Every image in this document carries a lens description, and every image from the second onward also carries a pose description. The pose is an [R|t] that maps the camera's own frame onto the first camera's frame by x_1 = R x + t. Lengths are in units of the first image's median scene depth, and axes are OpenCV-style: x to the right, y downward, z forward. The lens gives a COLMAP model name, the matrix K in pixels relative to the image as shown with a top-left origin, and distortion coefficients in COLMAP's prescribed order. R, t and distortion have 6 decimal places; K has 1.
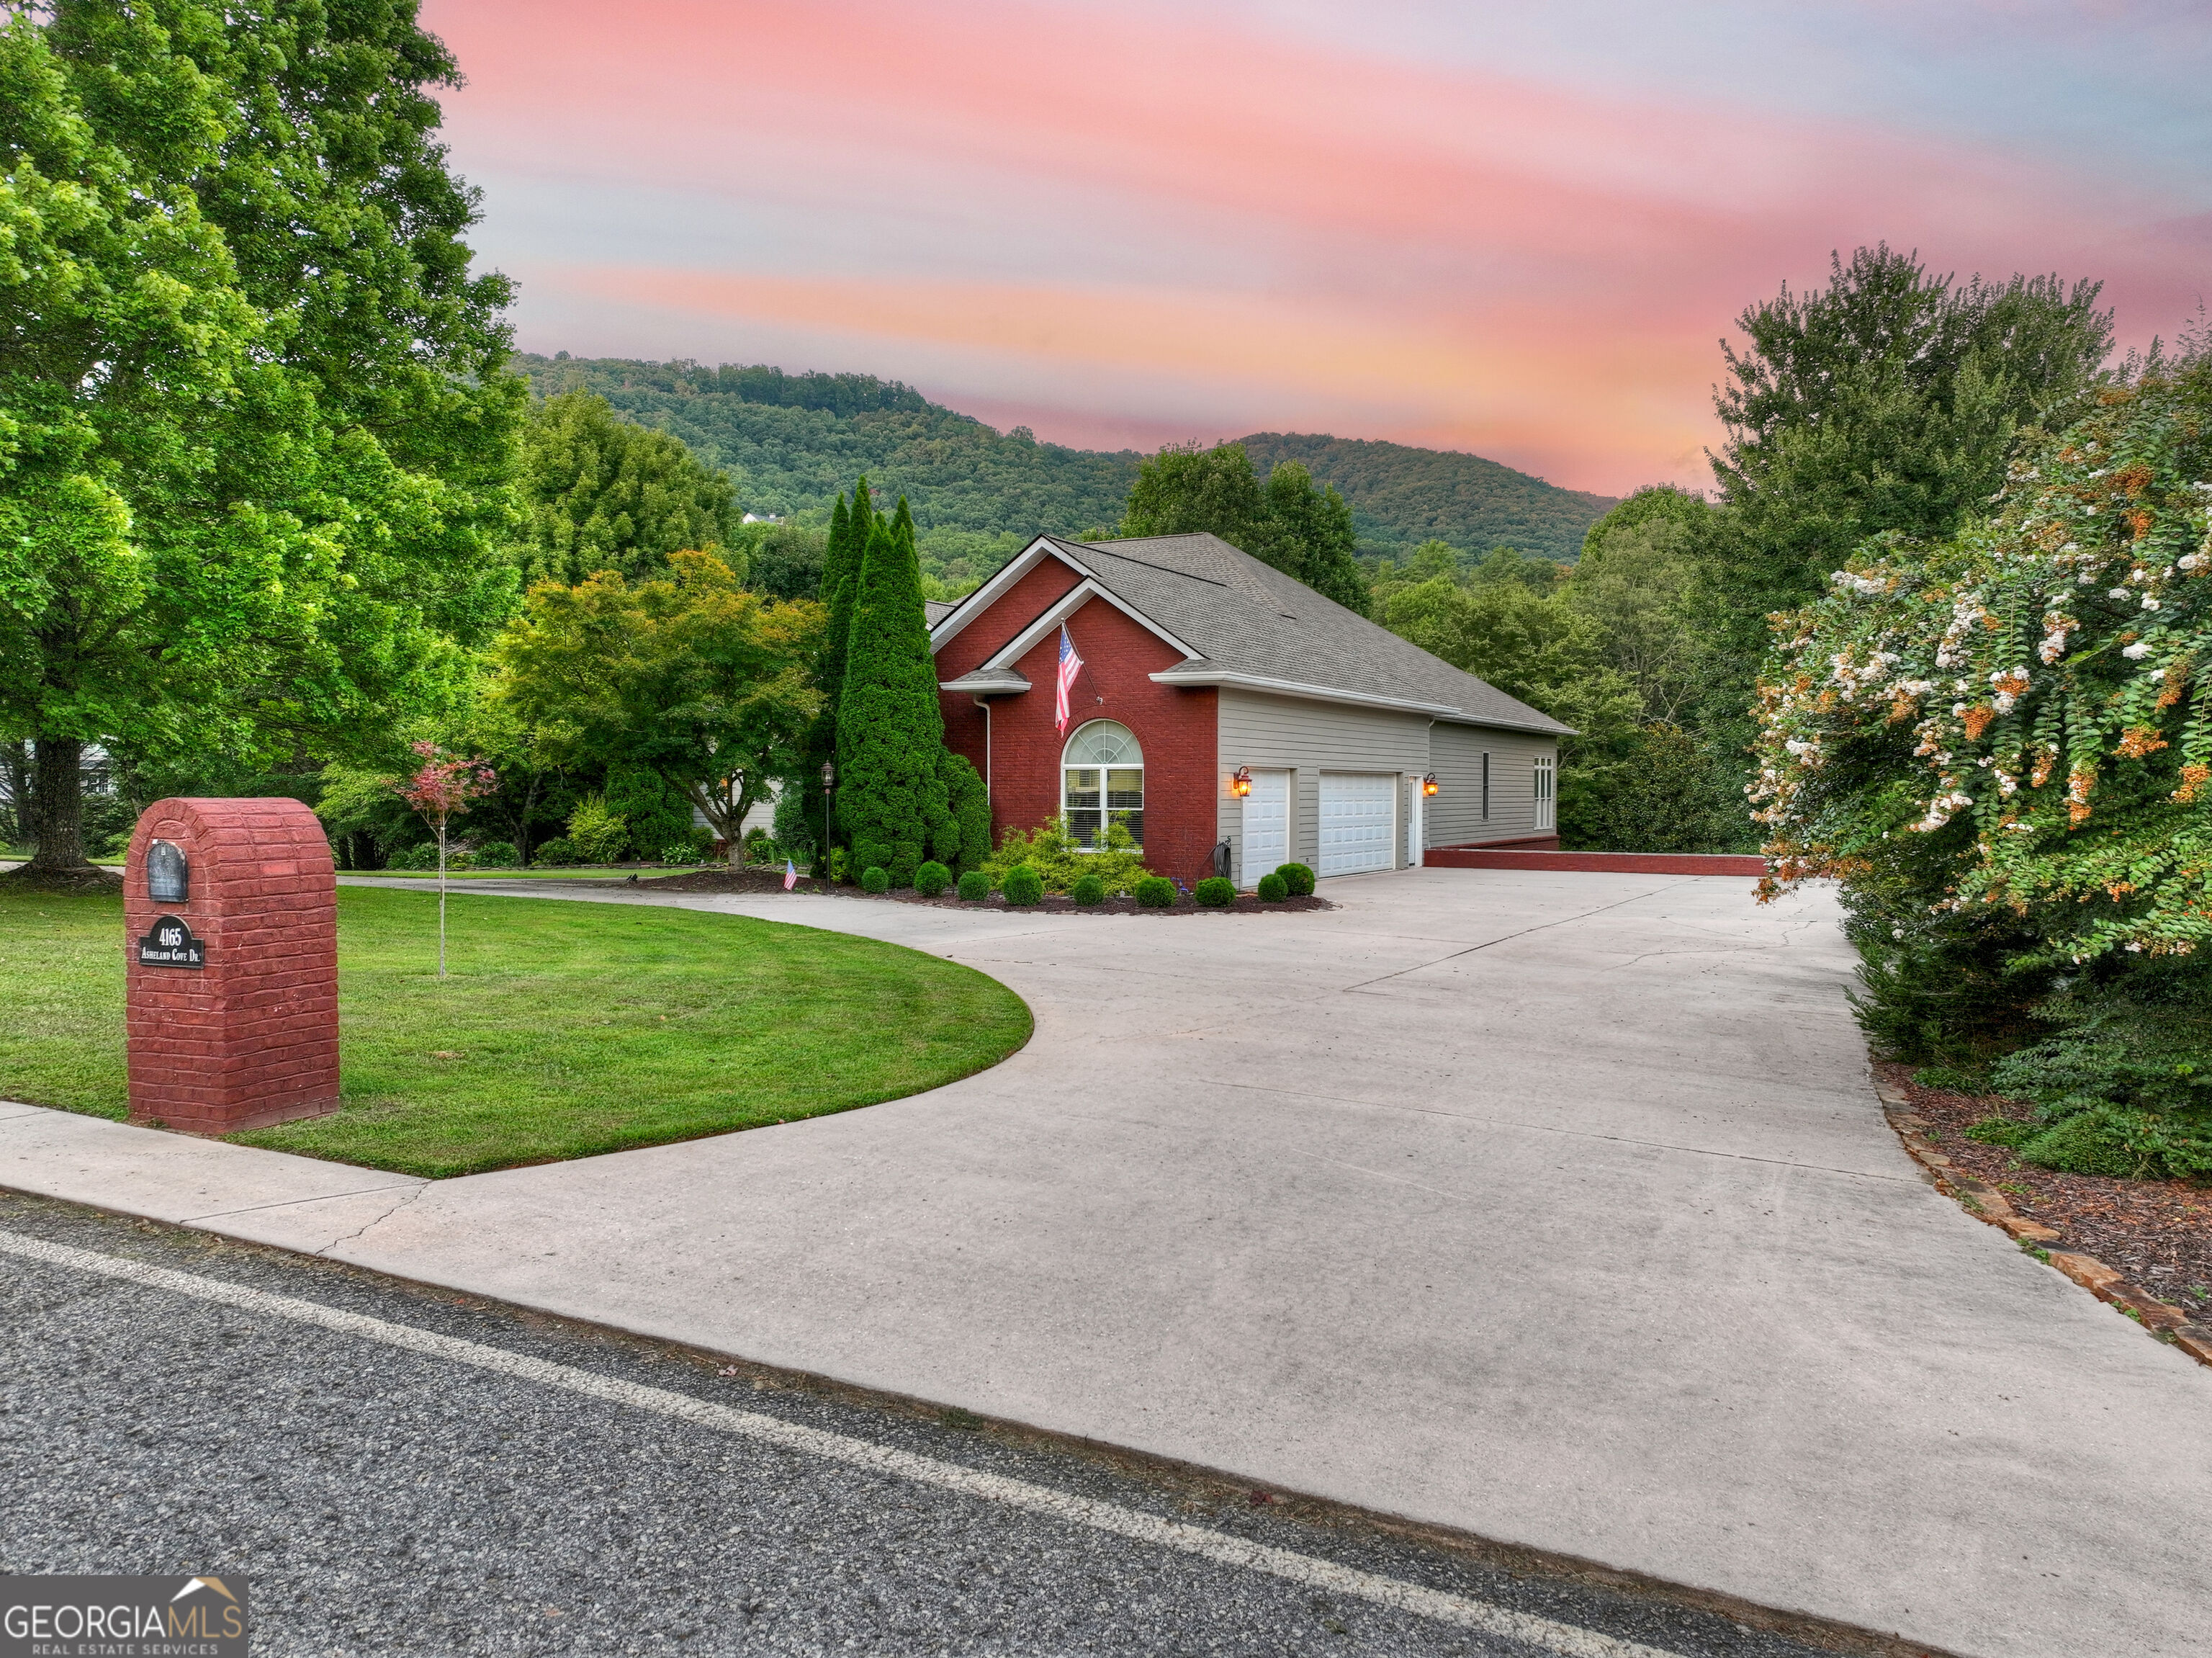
lens RADIAL K [[1569.7, 0, 1116.8], [0, 1569.7, 830.1], [0, 0, 1]] dist [0.006904, -0.002452]
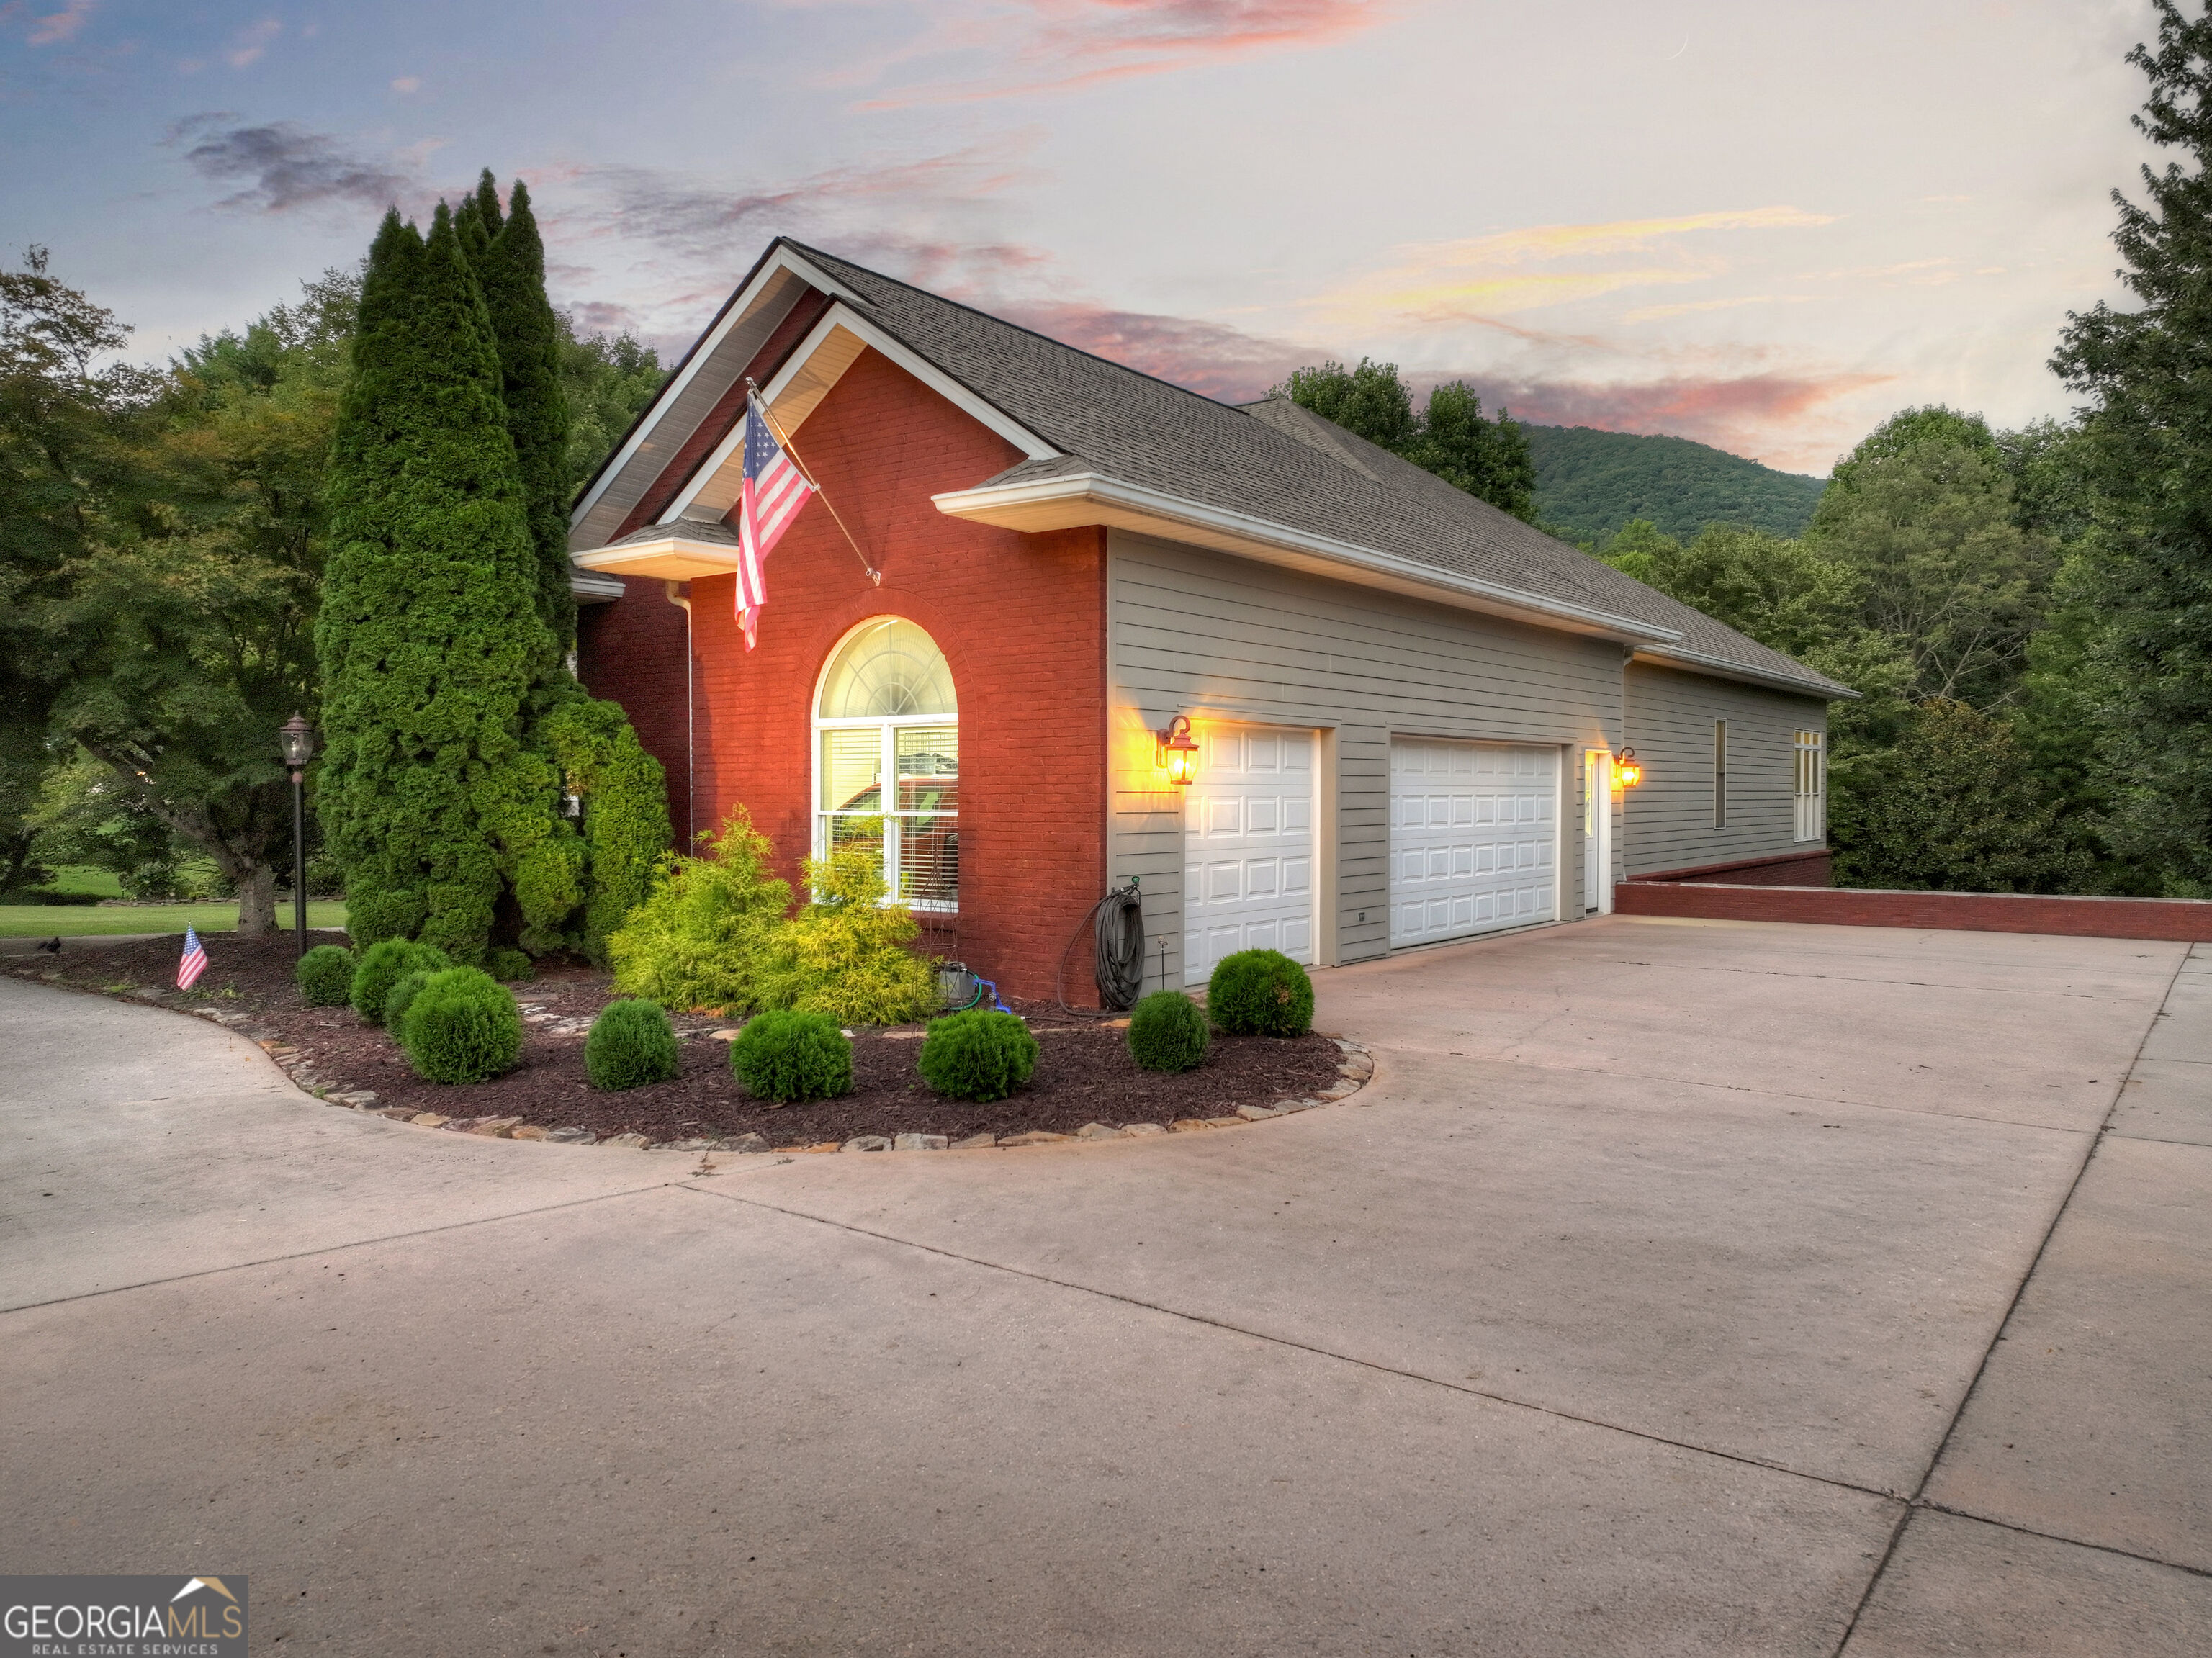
lens RADIAL K [[1569.3, 0, 1116.8], [0, 1569.3, 830.1], [0, 0, 1]] dist [0.006904, -0.002452]
pose [[0.992606, -0.002182, -0.121360, 0.037995], [0.001956, 0.999996, -0.001979, -0.002447], [0.121364, 0.001727, 0.992607, 0.183665]]
